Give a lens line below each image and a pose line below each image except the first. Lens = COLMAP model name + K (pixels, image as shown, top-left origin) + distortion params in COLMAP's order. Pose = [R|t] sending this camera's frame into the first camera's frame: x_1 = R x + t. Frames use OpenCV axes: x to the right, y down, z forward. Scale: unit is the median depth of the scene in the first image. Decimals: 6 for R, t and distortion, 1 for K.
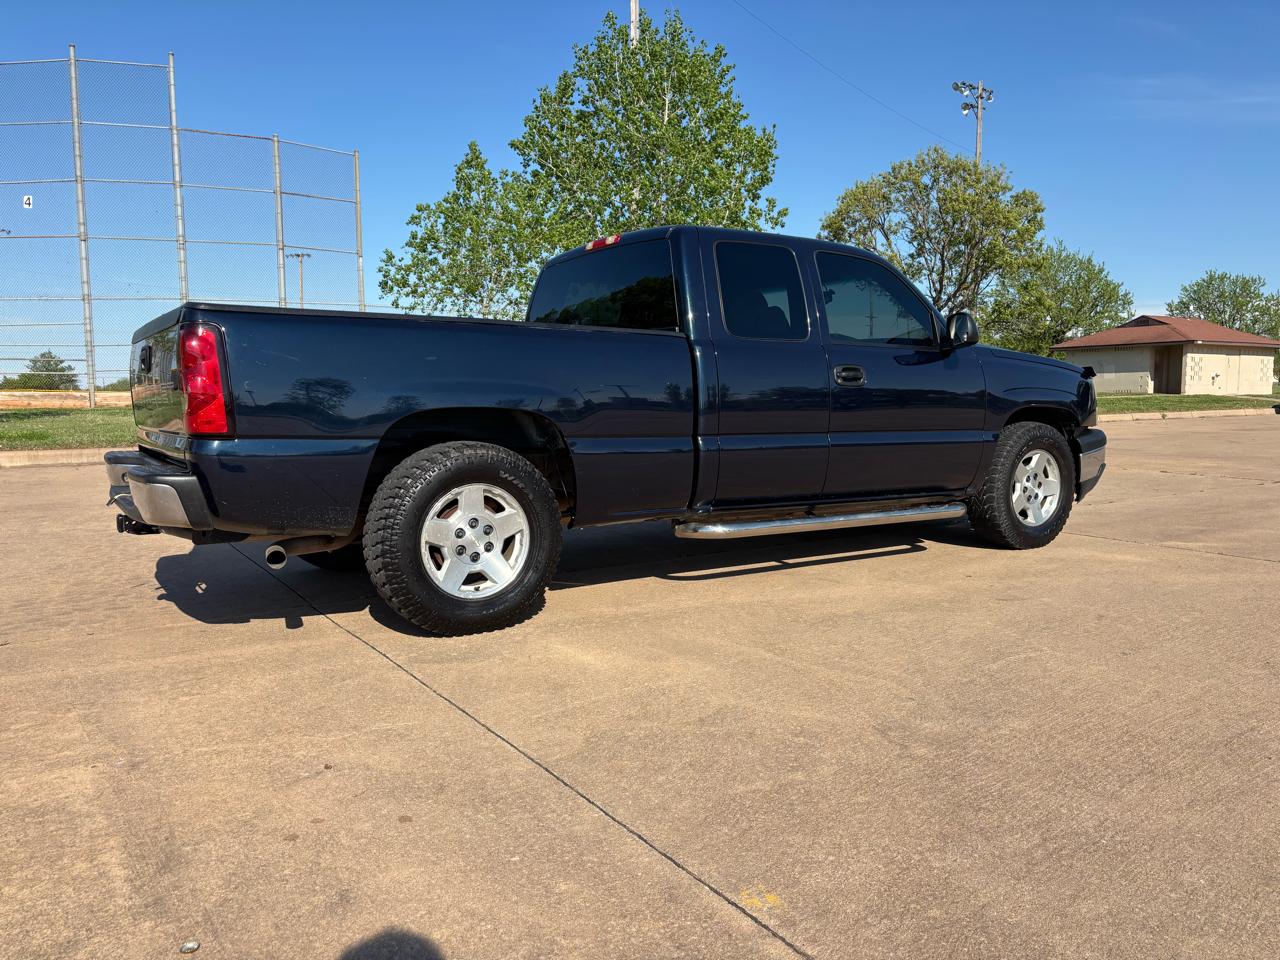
lens RADIAL K [[966.2, 0, 633.7], [0, 966.2, 474.8], [0, 0, 1]] dist [0.045091, -0.041392]
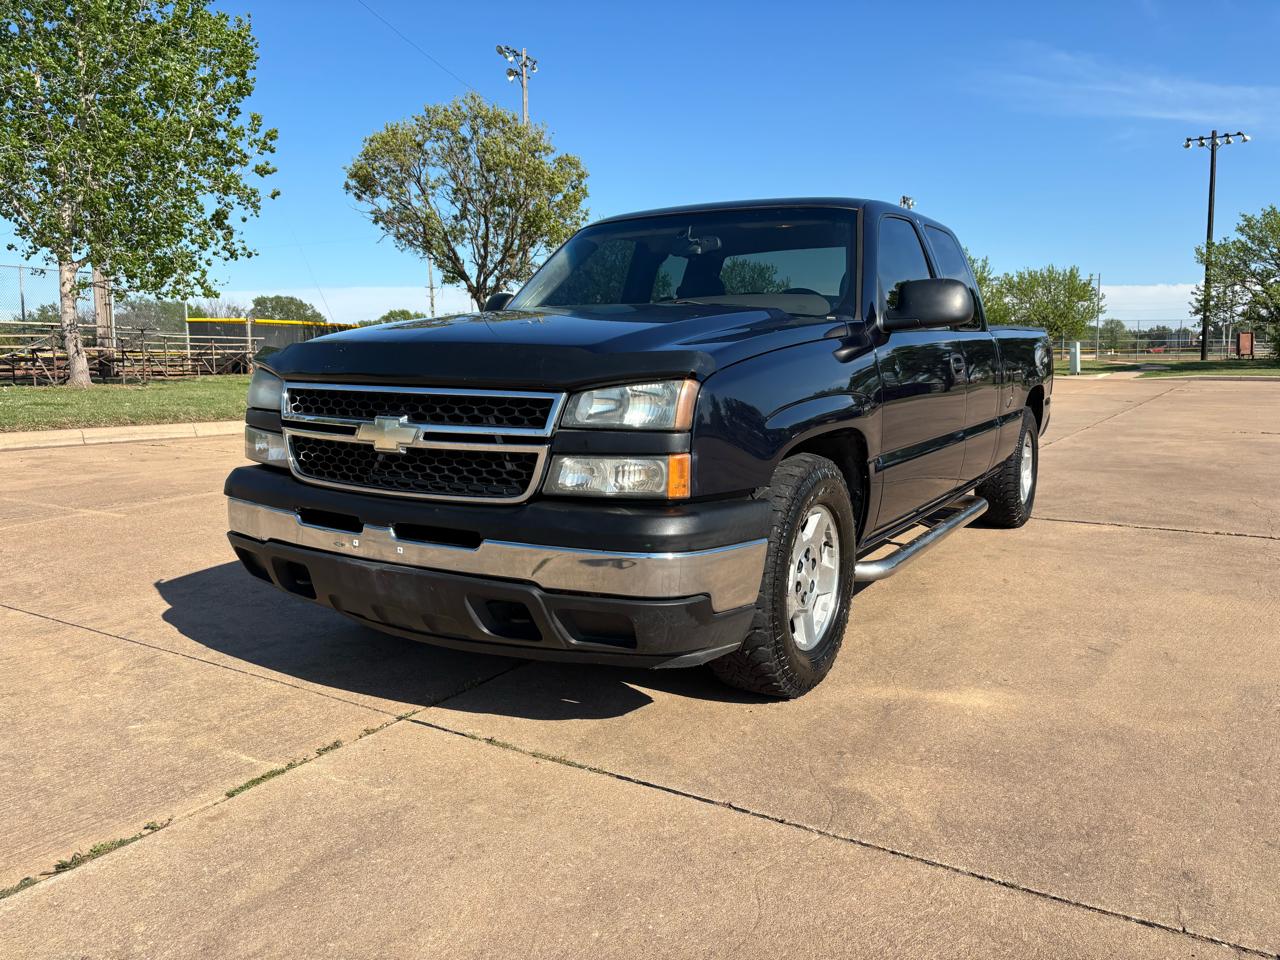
lens RADIAL K [[966.2, 0, 642.4], [0, 966.2, 475.8], [0, 0, 1]] dist [0.045091, -0.041392]
pose [[0.903624, -0.044451, 0.426015, 0.202217], [0.032680, 0.998856, 0.034905, -0.047071], [-0.427079, -0.017619, 0.904043, 0.440732]]
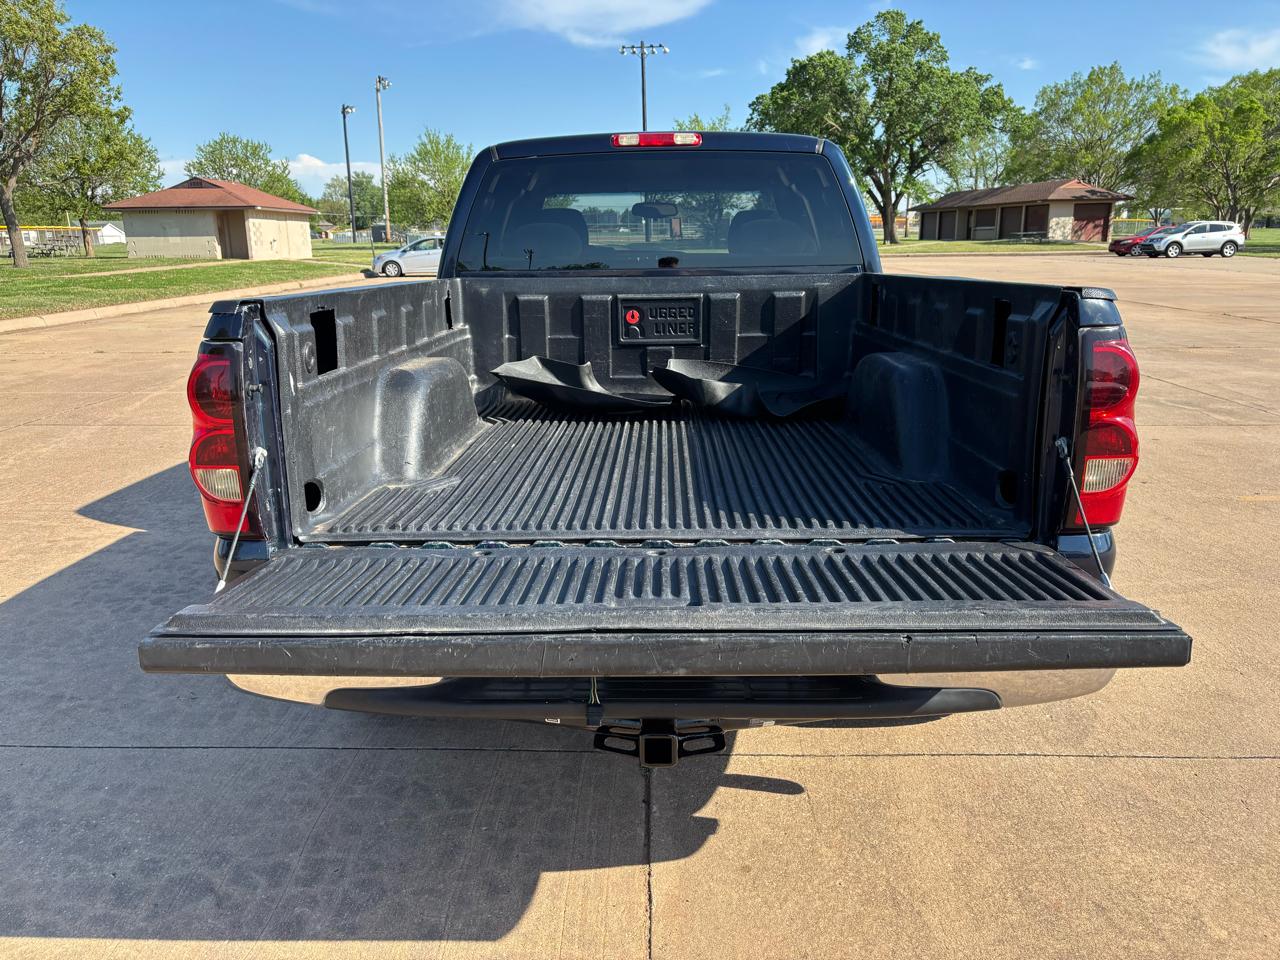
lens RADIAL K [[966.2, 0, 631.8], [0, 966.2, 473.2], [0, 0, 1]] dist [0.045091, -0.041392]
pose [[0.564492, -0.196015, 0.801827, -0.373158], [0.081048, 0.979863, 0.182480, -0.069195], [-0.821450, -0.038022, 0.569011, 0.320368]]
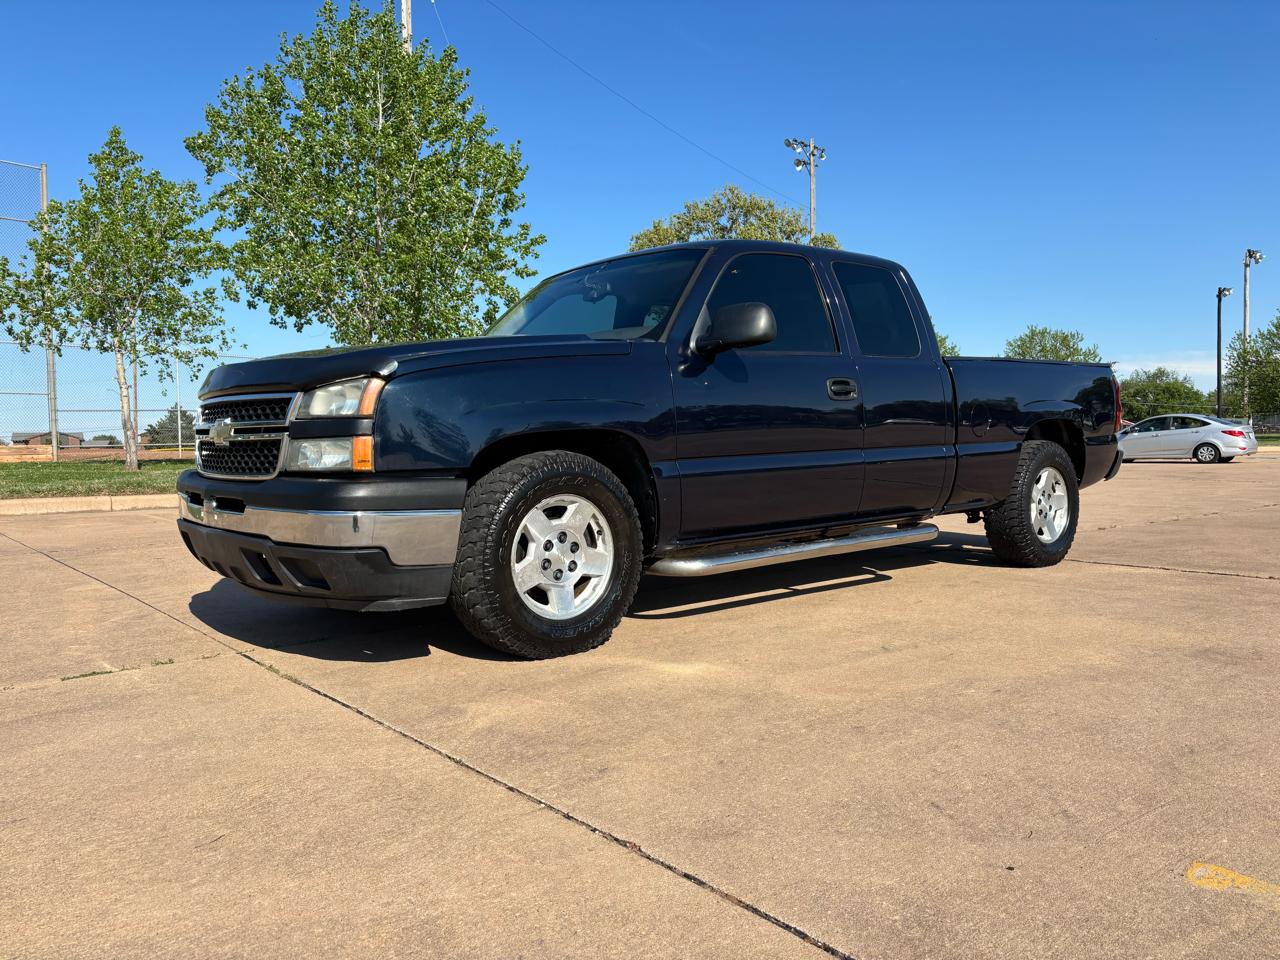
lens RADIAL K [[966.2, 0, 637.6], [0, 966.2, 478.5], [0, 0, 1]] dist [0.045091, -0.041392]
pose [[0.992895, -0.011848, 0.118402, 0.378774], [0.018534, 0.998285, -0.055535, -0.008232], [-0.117541, 0.057335, 0.991411, 0.330228]]
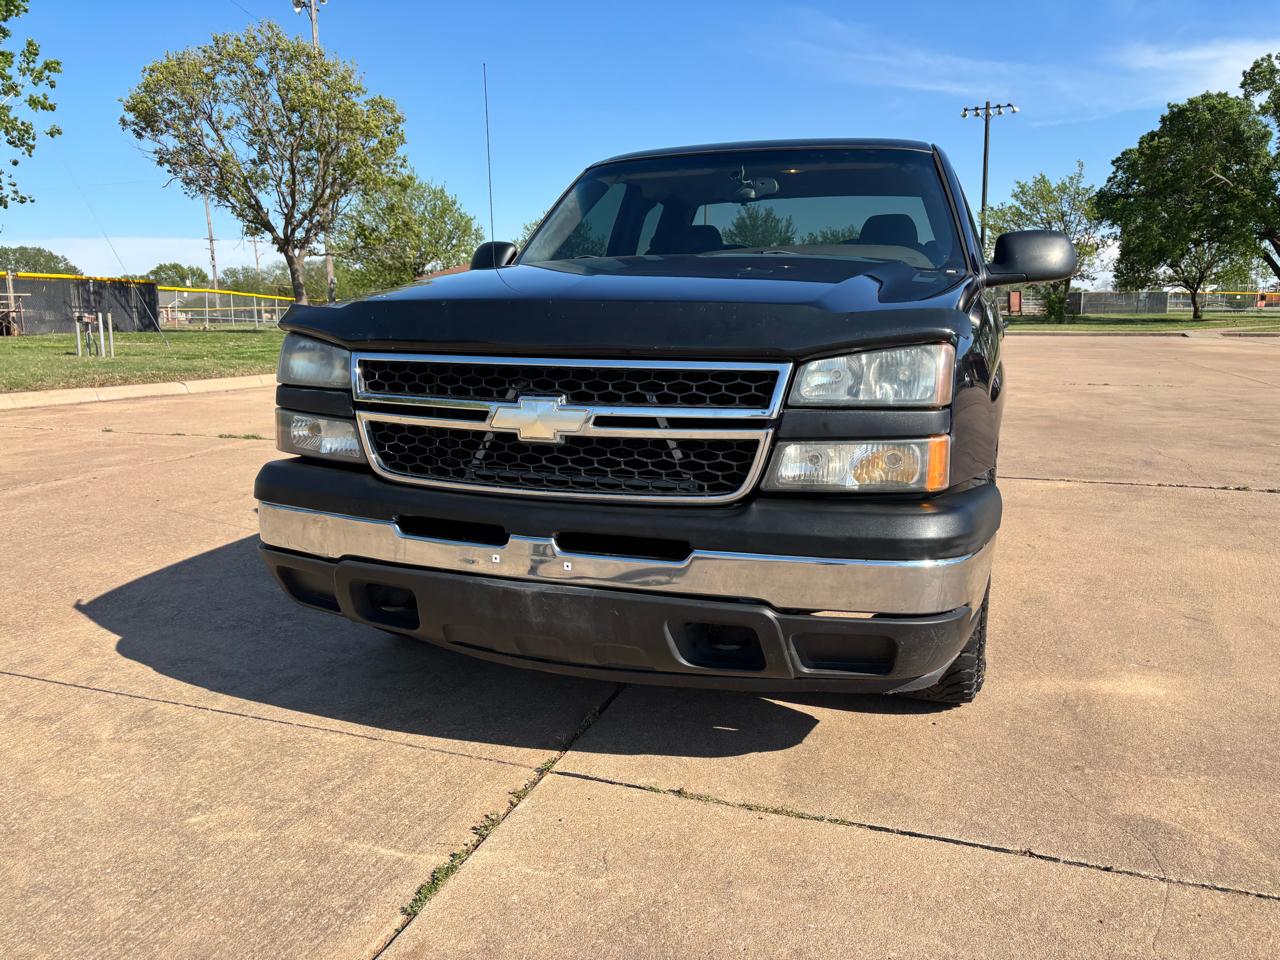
lens RADIAL K [[966.2, 0, 650.3], [0, 966.2, 479.4], [0, 0, 1]] dist [0.045091, -0.041392]
pose [[0.795152, -0.097140, 0.598579, 0.141427], [0.053984, 0.994506, 0.089681, -0.056753], [-0.604003, -0.038996, 0.796028, 0.540377]]
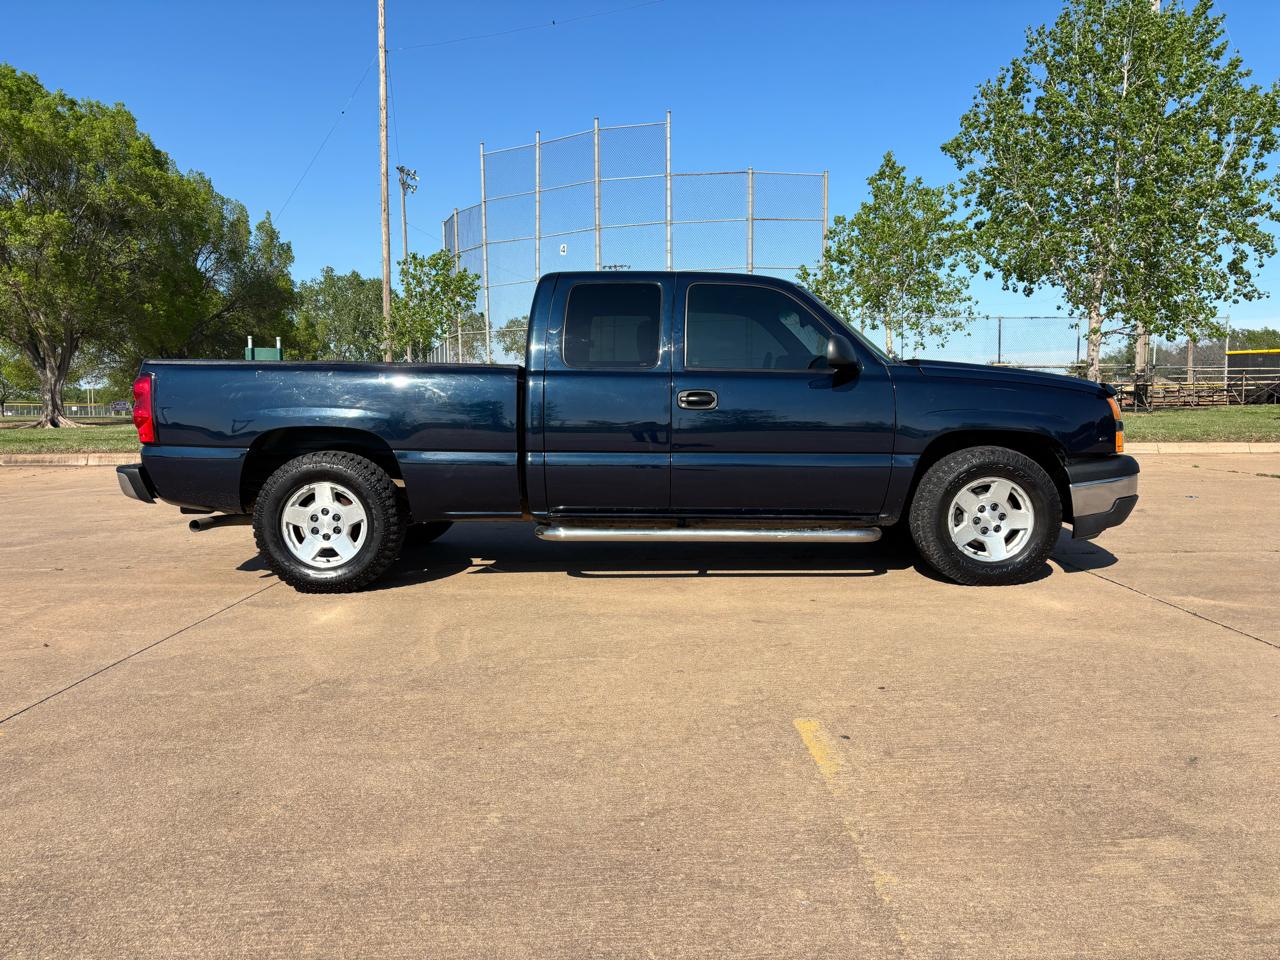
lens RADIAL K [[966.2, 0, 639.3], [0, 966.2, 470.7], [0, 0, 1]] dist [0.045091, -0.041392]
pose [[0.840352, 0.038267, -0.540688, 0.387129], [-0.042991, 0.999068, 0.003891, -0.013182], [0.540333, 0.019974, 0.841214, 0.037127]]
